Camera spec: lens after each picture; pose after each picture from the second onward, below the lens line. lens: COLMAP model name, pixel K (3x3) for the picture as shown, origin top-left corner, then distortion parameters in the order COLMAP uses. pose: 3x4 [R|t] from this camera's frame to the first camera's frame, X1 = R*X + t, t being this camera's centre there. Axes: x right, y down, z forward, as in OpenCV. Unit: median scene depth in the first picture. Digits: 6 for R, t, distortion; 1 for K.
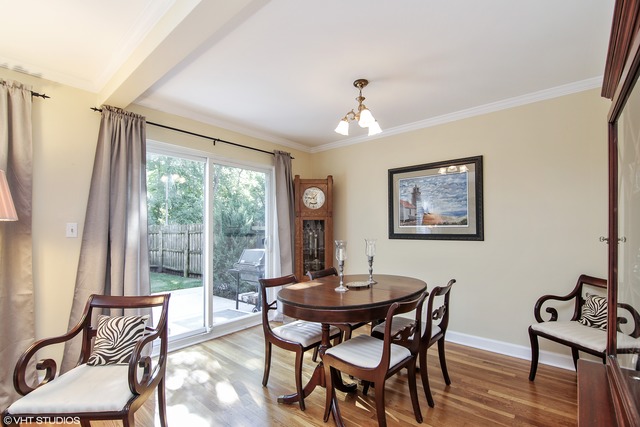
lens RADIAL K [[294.7, 0, 318.4], [0, 294.7, 219.6], [0, 0, 1]] dist [-0.002371, -0.000152]
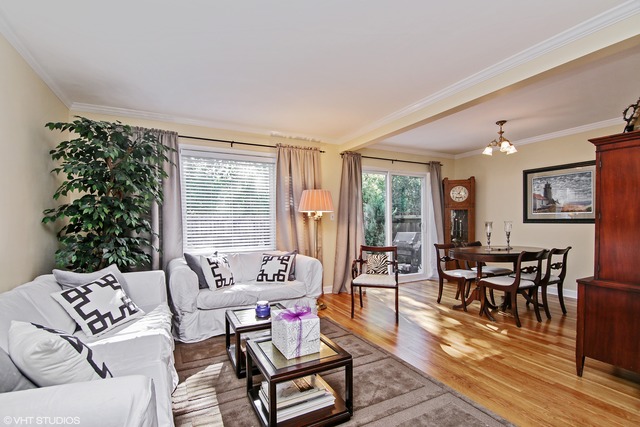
lens RADIAL K [[294.7, 0, 318.4], [0, 294.7, 219.6], [0, 0, 1]] dist [-0.002371, -0.000152]
pose [[0.925725, -0.003386, -0.378183, -0.121717], [0.015641, 0.999447, 0.029339, -0.003350], [0.377875, -0.033075, 0.925266, -0.613710]]
